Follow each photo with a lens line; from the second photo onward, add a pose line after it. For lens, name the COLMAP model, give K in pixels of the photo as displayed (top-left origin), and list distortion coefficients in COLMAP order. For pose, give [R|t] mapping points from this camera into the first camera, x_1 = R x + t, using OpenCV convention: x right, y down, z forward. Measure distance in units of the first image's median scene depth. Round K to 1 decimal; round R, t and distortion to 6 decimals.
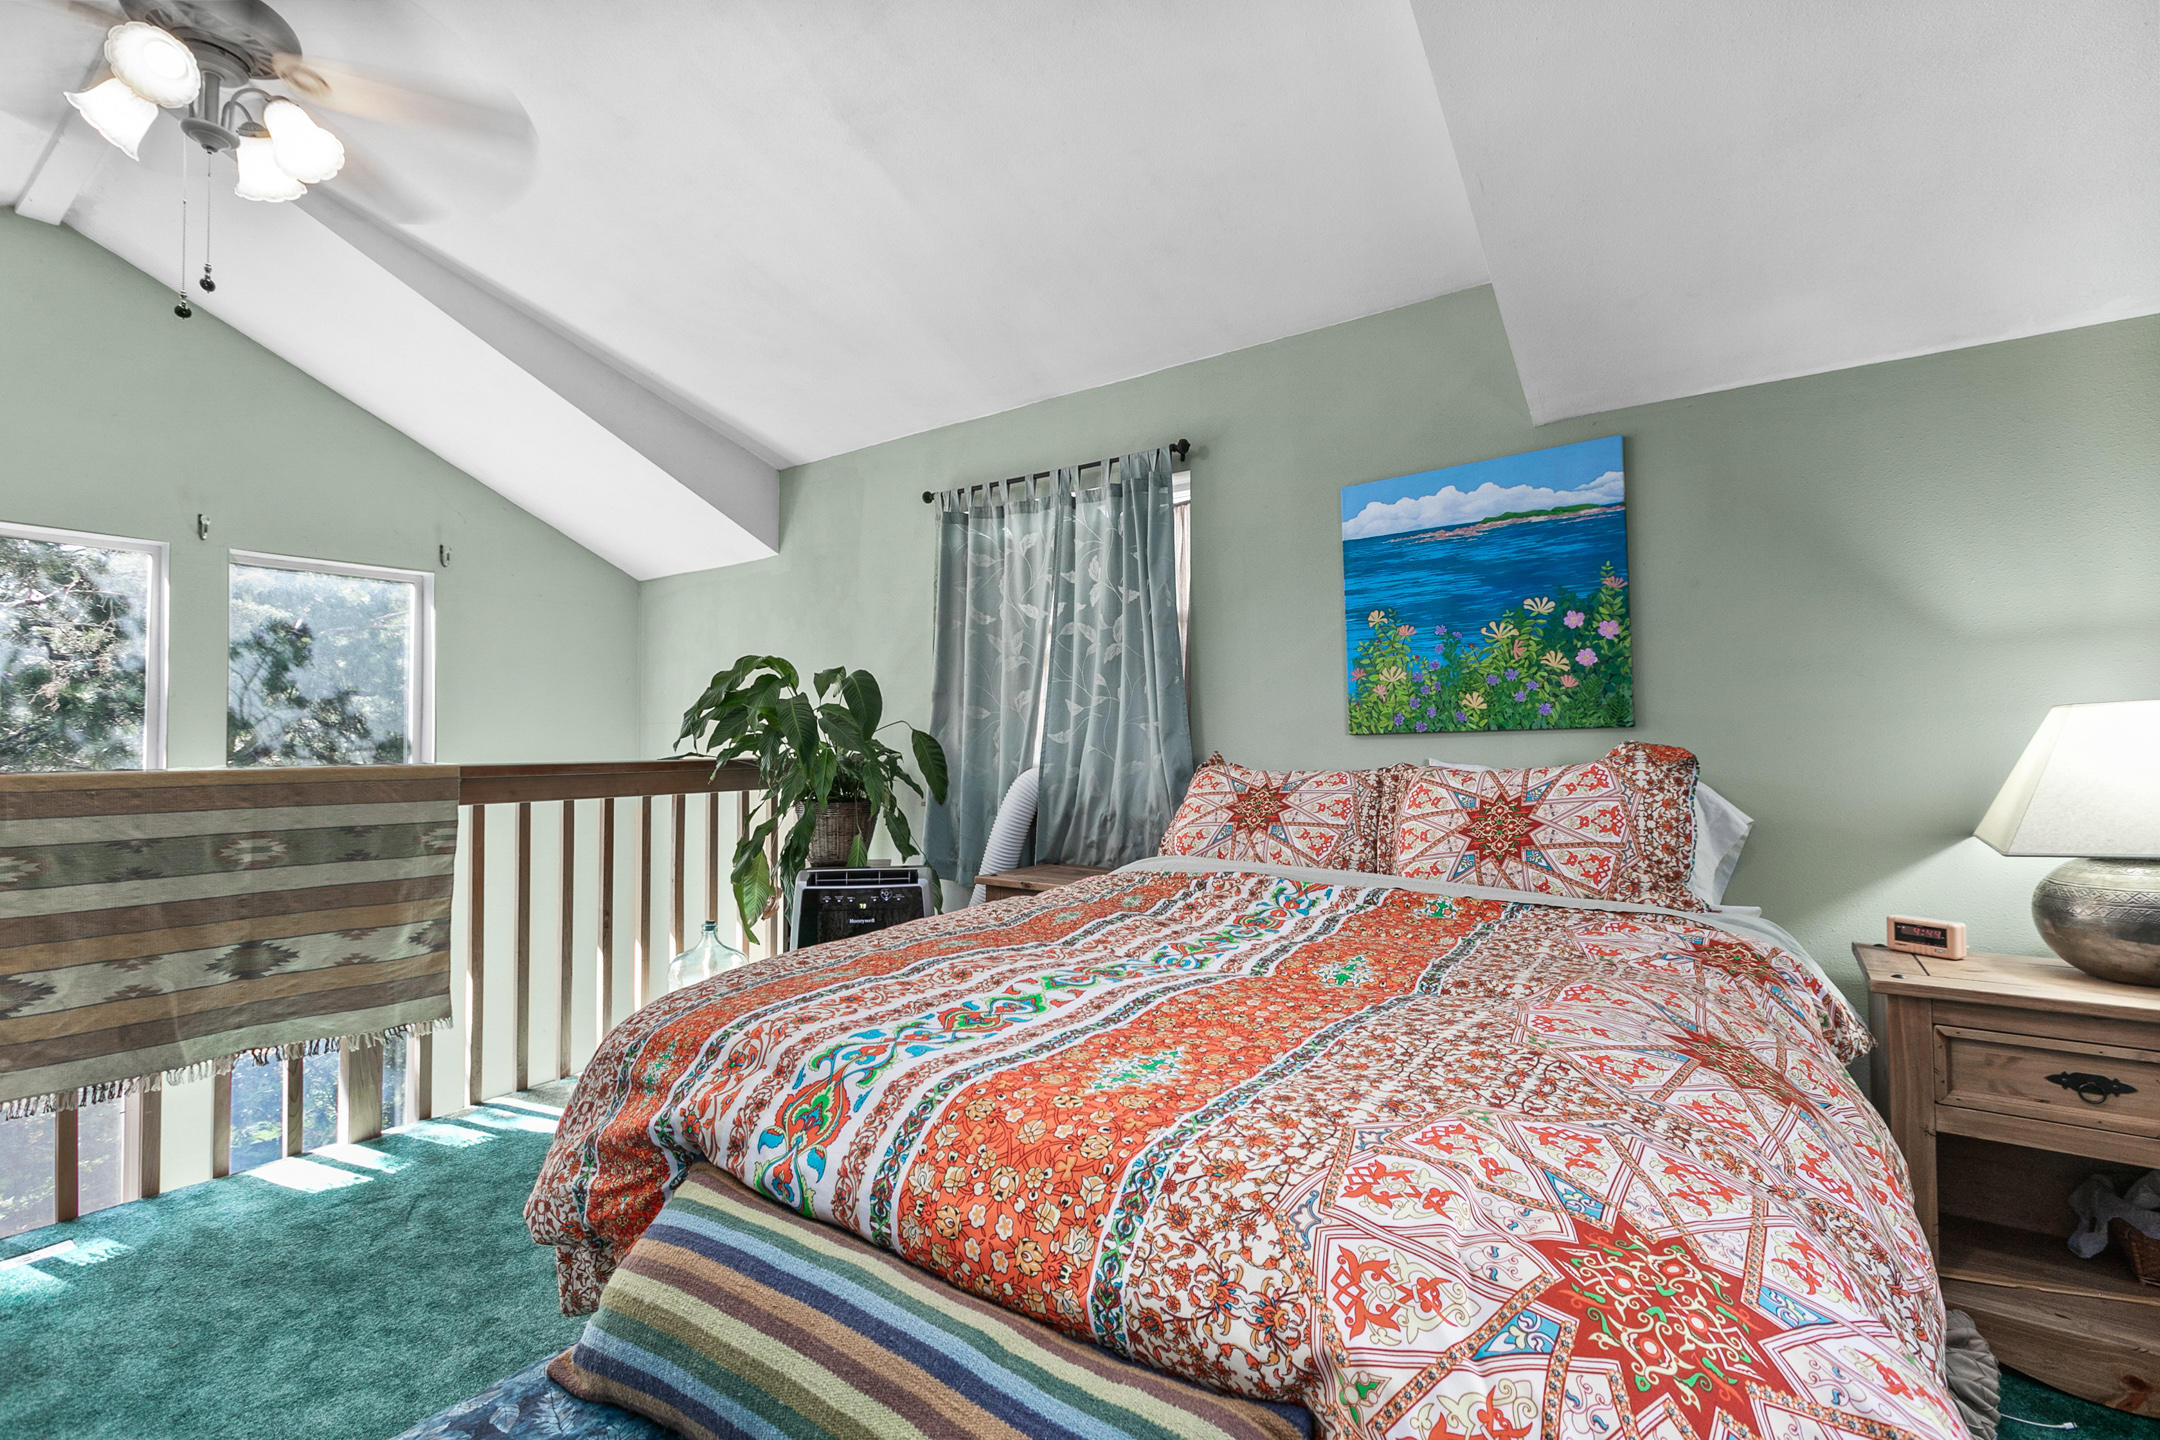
lens RADIAL K [[962.6, 0, 1087.6], [0, 962.6, 712.6], [0, 0, 1]] dist [-0.001775, -0.000937]
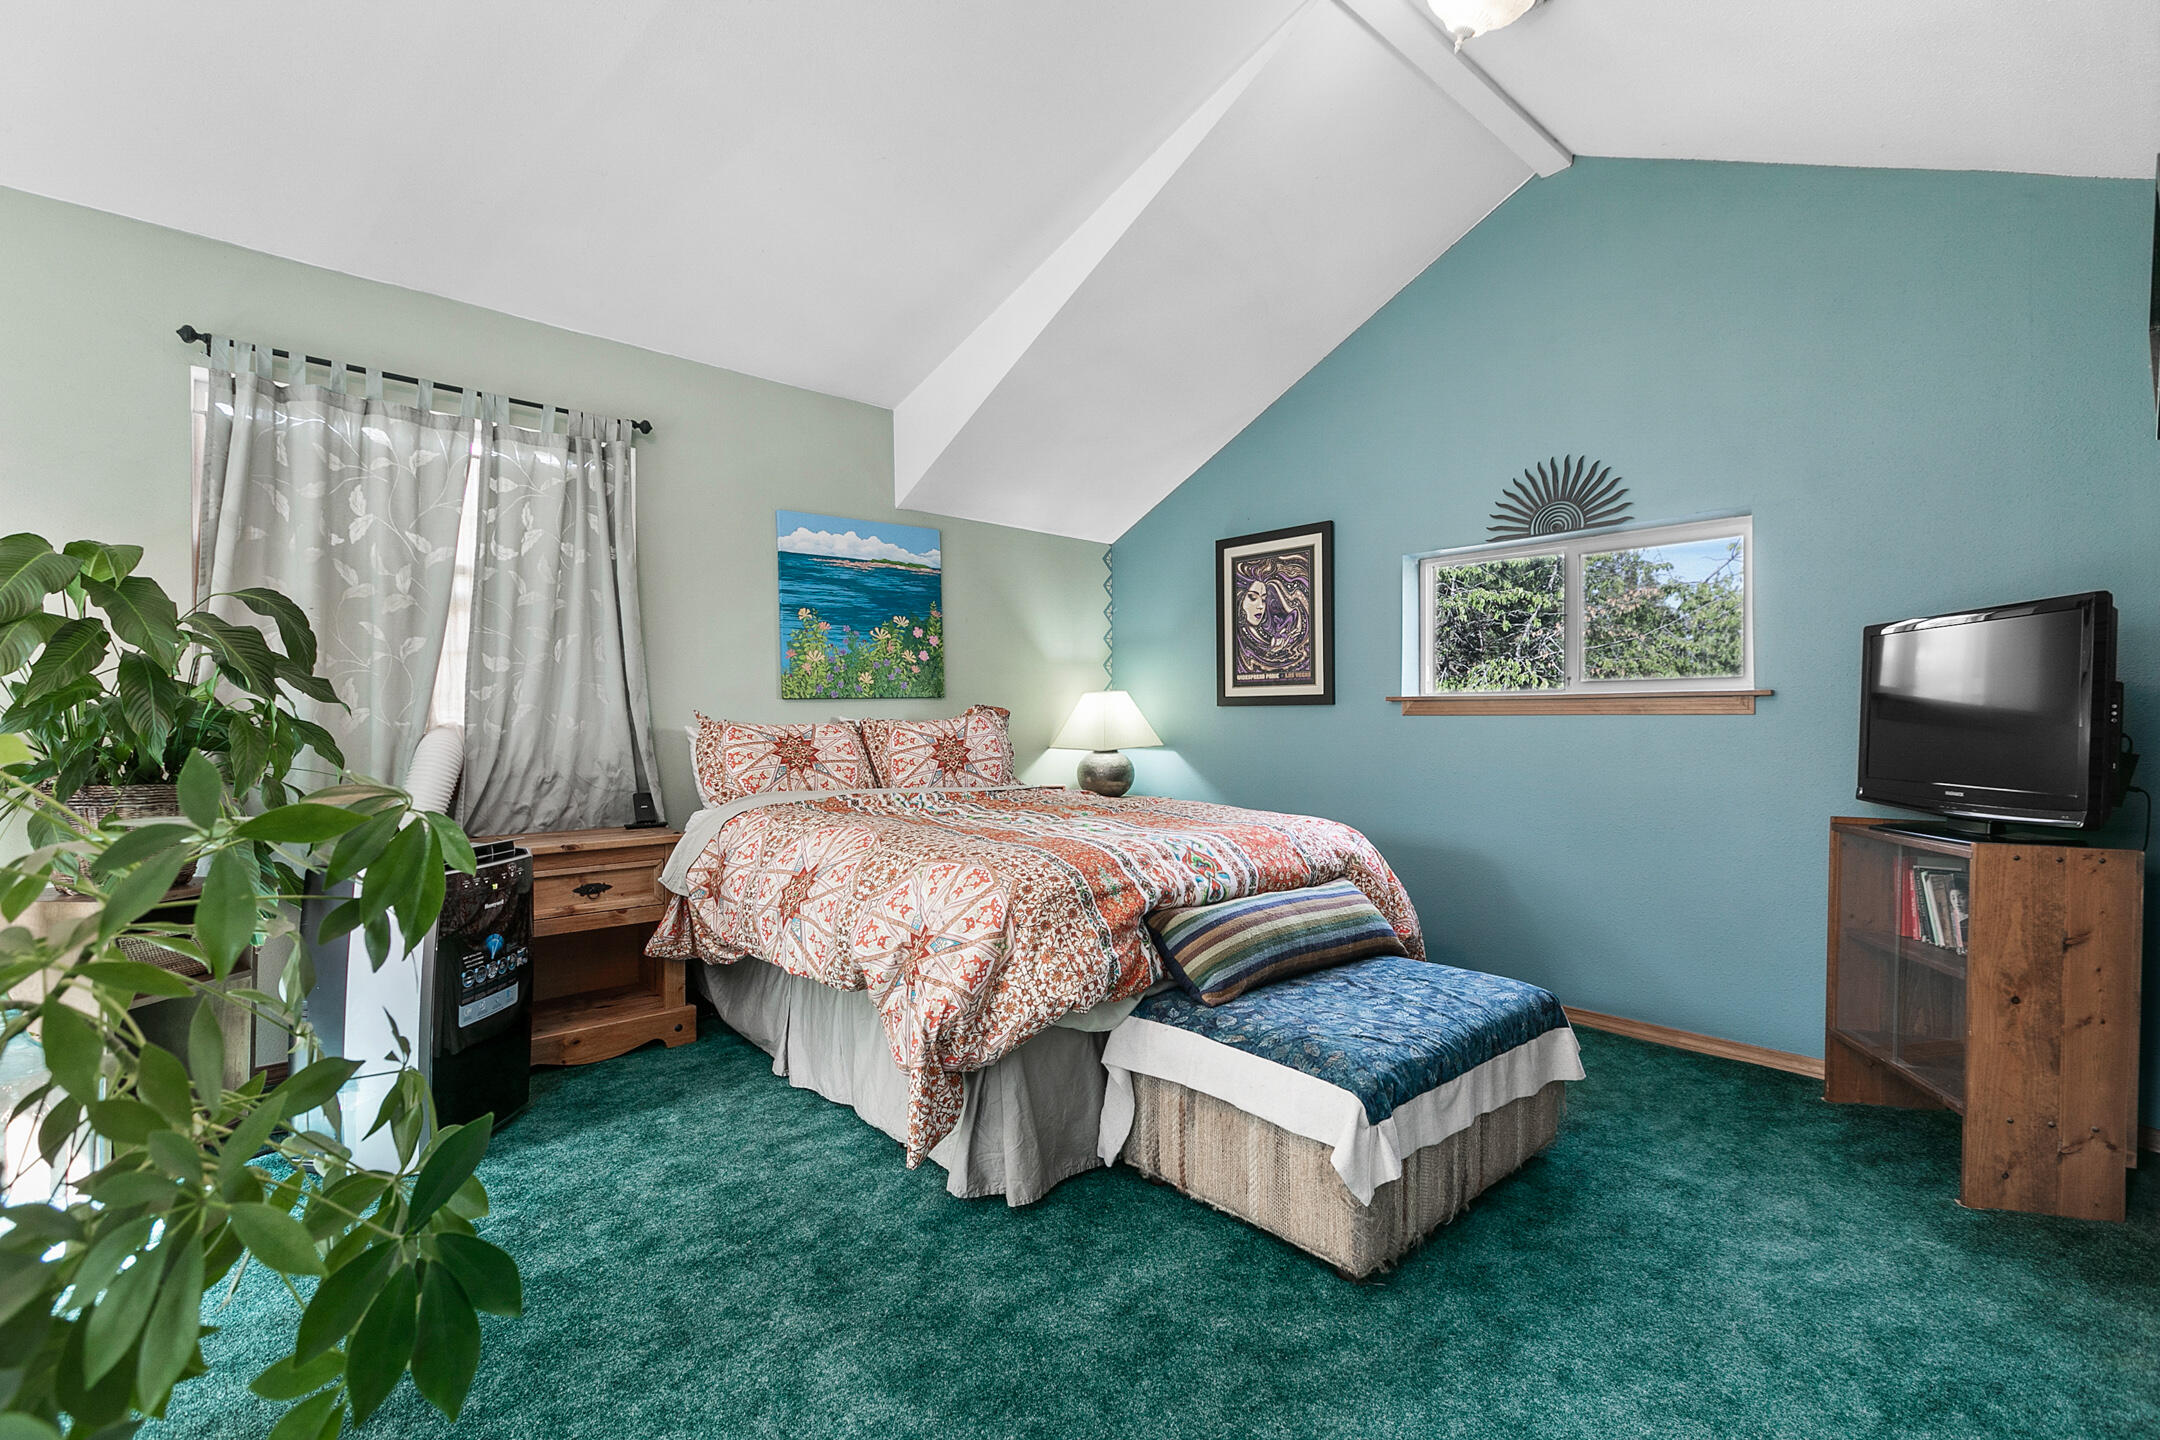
lens RADIAL K [[962.6, 0, 1087.3], [0, 962.6, 725.9], [0, 0, 1]] dist [-0.001775, -0.000937]
pose [[0.201052, -0.000782, 0.979580, -1.020271], [-0.024937, 0.999672, 0.005916, 0.045717], [-0.979263, -0.025617, 0.200967, 0.351372]]
